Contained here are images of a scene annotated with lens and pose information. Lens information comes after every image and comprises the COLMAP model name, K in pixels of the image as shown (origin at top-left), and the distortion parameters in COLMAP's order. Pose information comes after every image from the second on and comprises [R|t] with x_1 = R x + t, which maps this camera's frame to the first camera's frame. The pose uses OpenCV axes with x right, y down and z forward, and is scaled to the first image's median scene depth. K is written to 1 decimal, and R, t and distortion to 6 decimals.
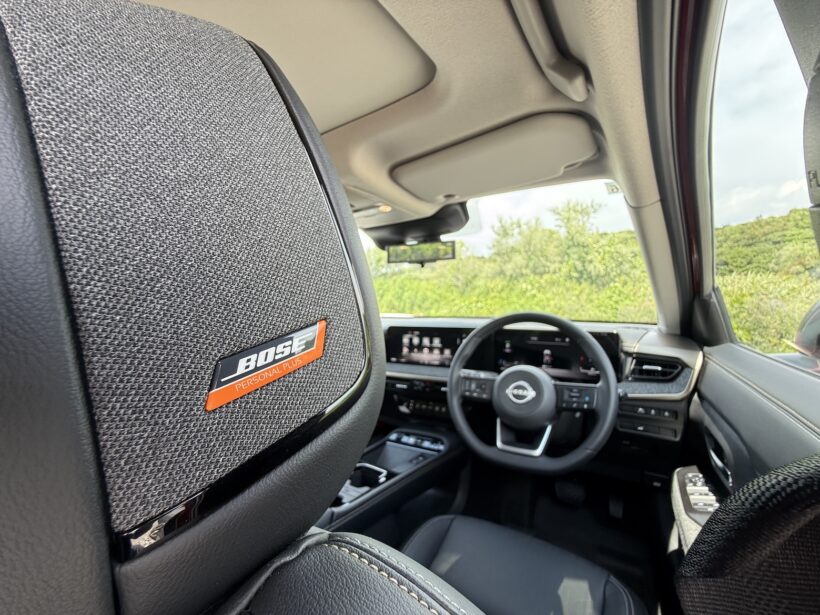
lens RADIAL K [[329.4, 0, 411.6], [0, 329.4, 310.3], [0, 0, 1]] dist [0.000640, 0.000127]
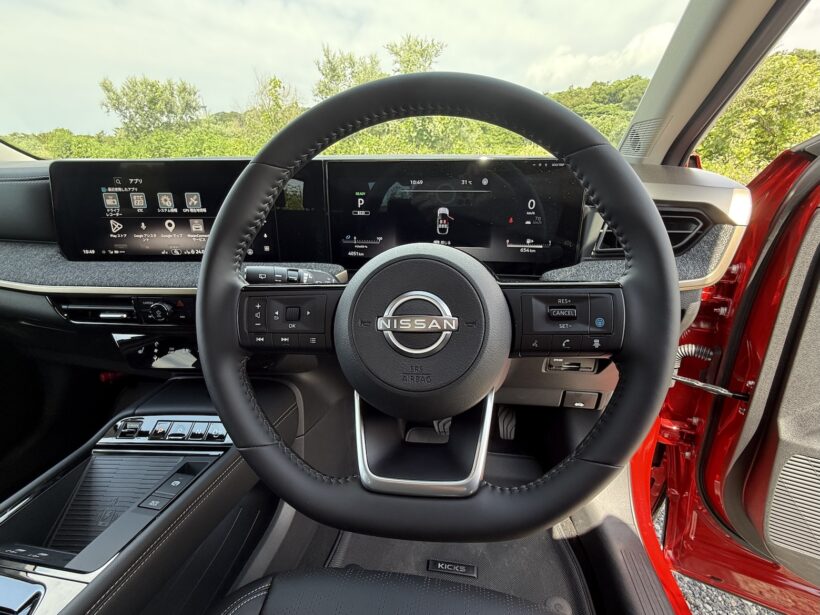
lens RADIAL K [[374.3, 0, 407.2], [0, 374.3, 307.0], [0, 0, 1]] dist [0.000210, -0.000837]
pose [[0.902326, -0.138955, 0.408043, 0.112601], [0.002583, 0.948343, 0.317237, 0.075864], [-0.431046, -0.285197, 0.856073, 0.459937]]
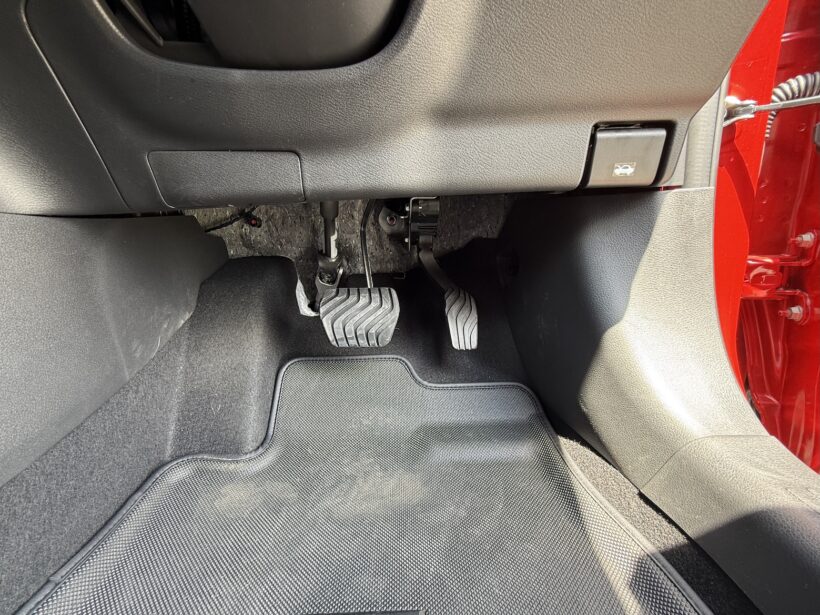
lens RADIAL K [[374.3, 0, 407.2], [0, 374.3, 307.0], [0, 0, 1]] dist [0.000210, -0.000837]
pose [[0.810093, -0.130441, 0.571607, 0.309886], [0.008781, 0.977527, 0.210627, 0.483778], [-0.586235, -0.165608, 0.793033, 0.691573]]
